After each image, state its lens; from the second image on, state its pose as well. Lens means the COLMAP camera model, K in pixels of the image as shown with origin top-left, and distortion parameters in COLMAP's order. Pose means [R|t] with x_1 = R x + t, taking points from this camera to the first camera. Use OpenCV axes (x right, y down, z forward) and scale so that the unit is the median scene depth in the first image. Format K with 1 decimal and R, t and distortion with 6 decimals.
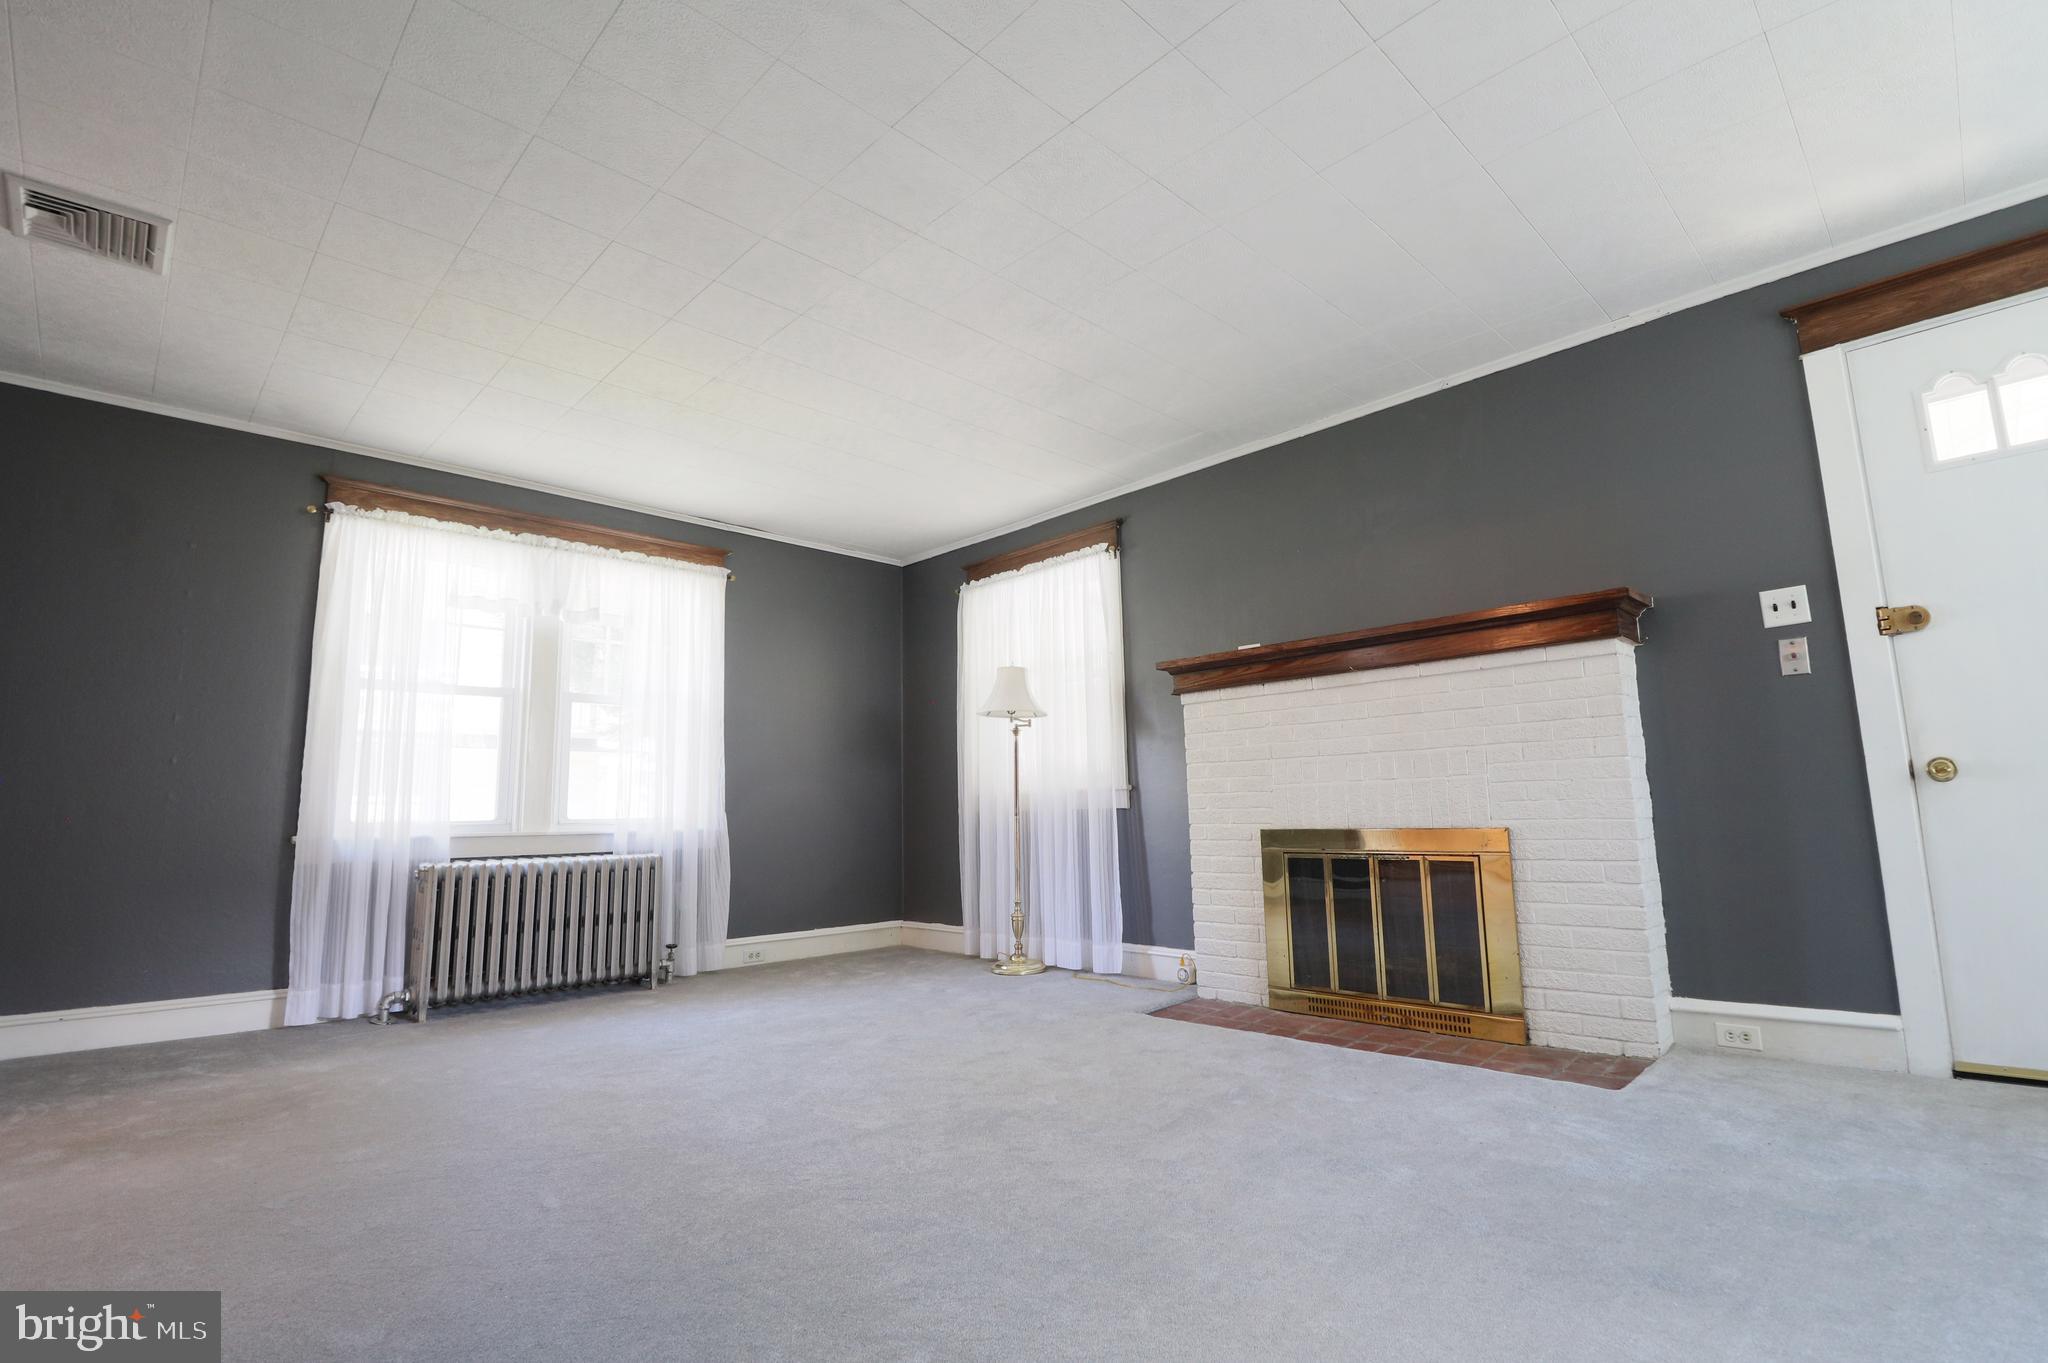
lens RADIAL K [[947.7, 0, 1034.9], [0, 947.7, 678.0], [0, 0, 1]] dist [-0.001622, -0.013075]
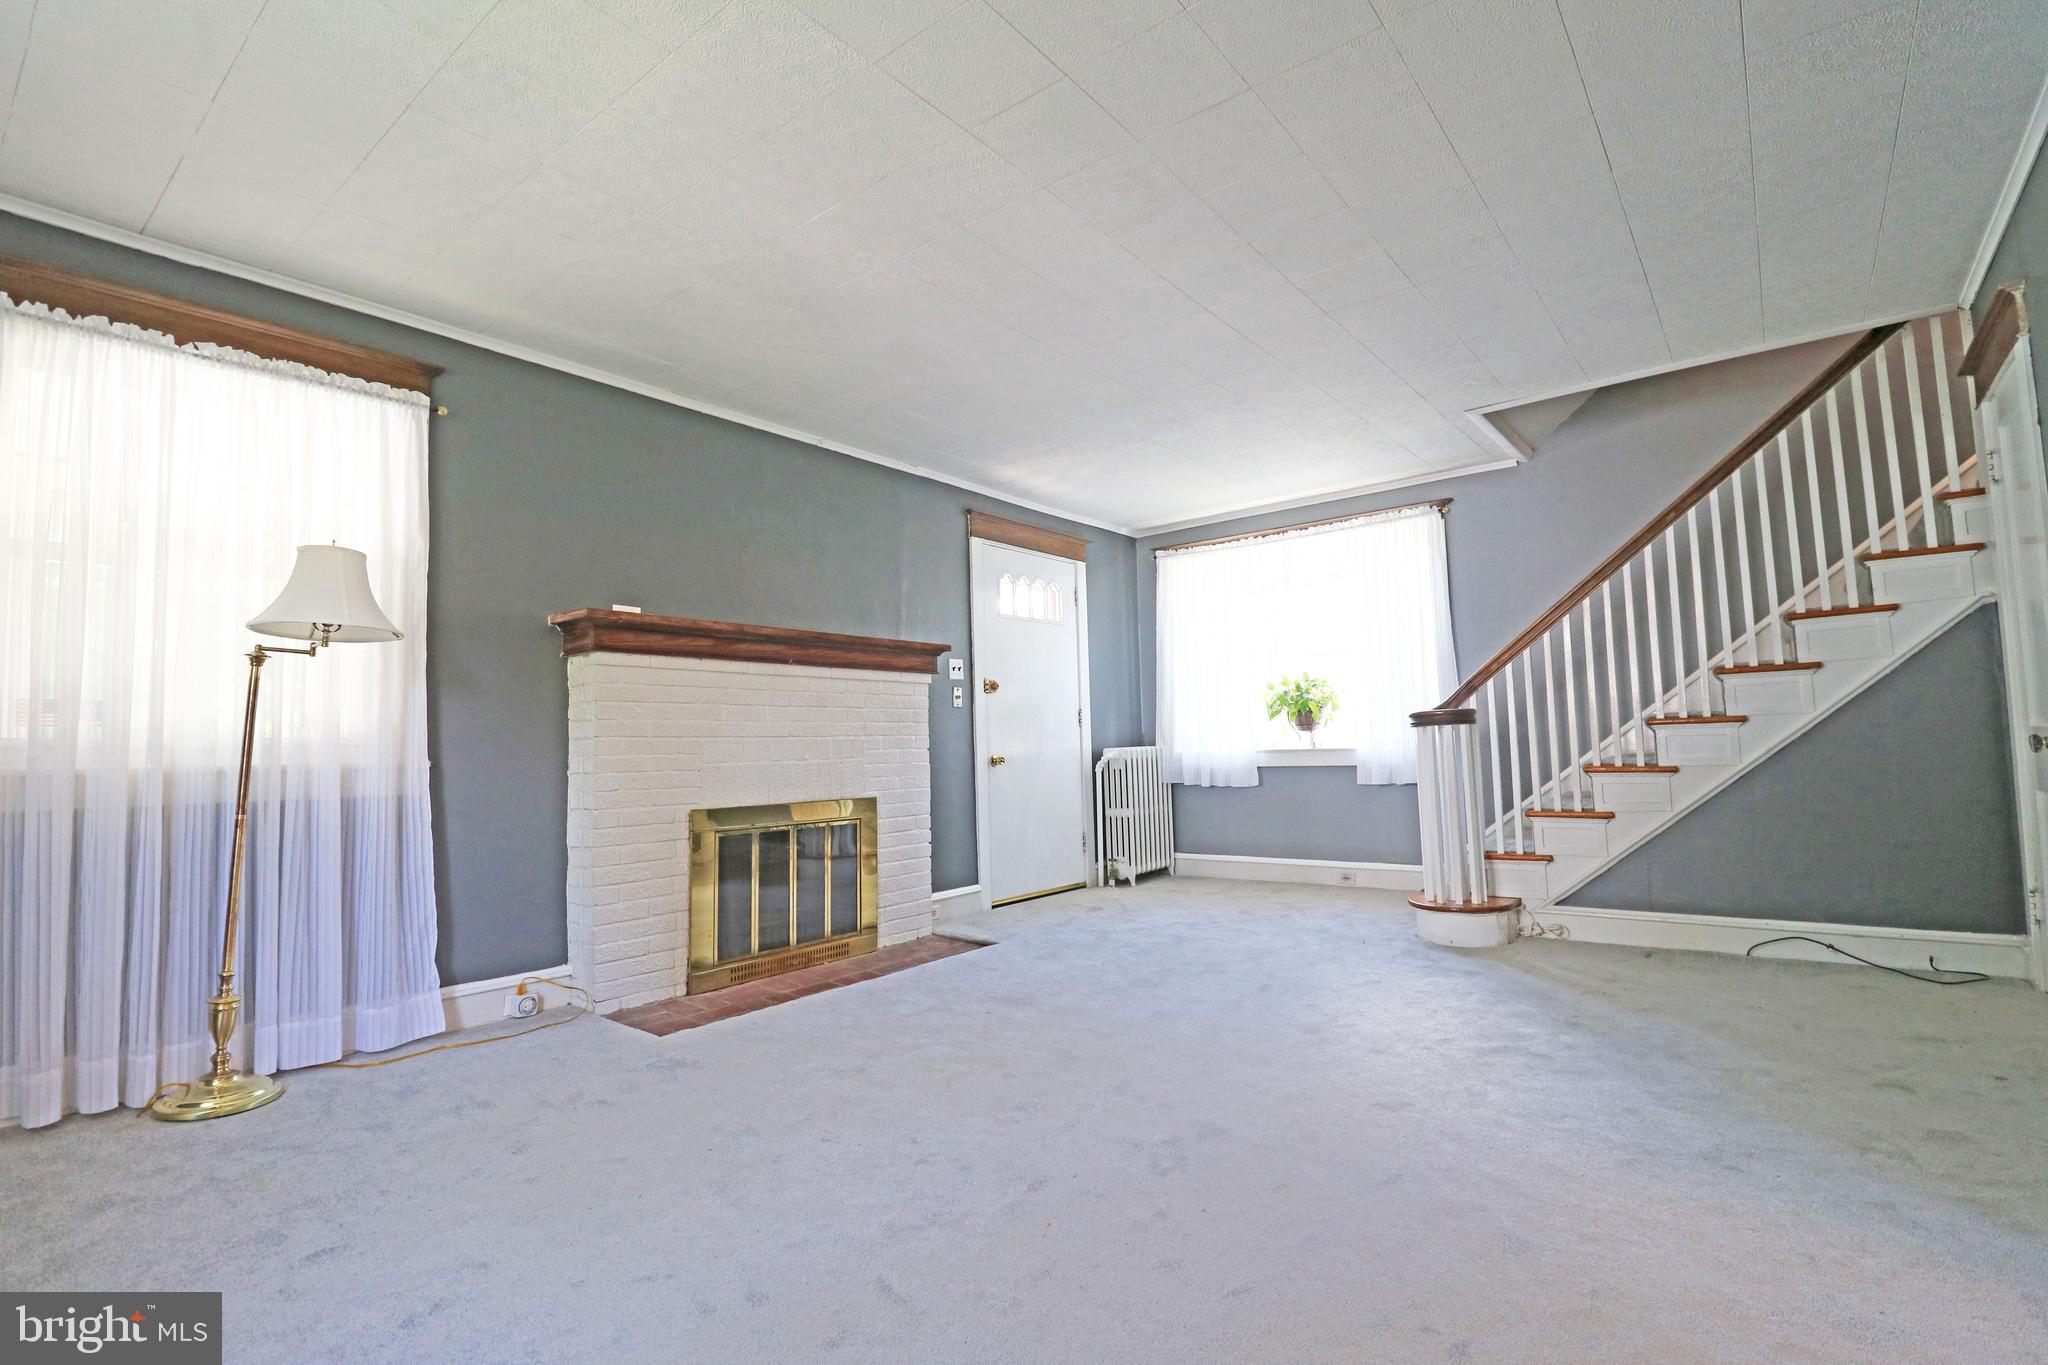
lens RADIAL K [[945.6, 0, 1024.0], [0, 945.6, 682.5], [0, 0, 1]] dist [0.002142, -0.017970]
pose [[-0.102601, 0.096768, 0.990005, -0.639432], [-0.113171, 0.987659, -0.108268, 0.083544], [-0.988264, -0.123148, -0.090383, 0.655328]]
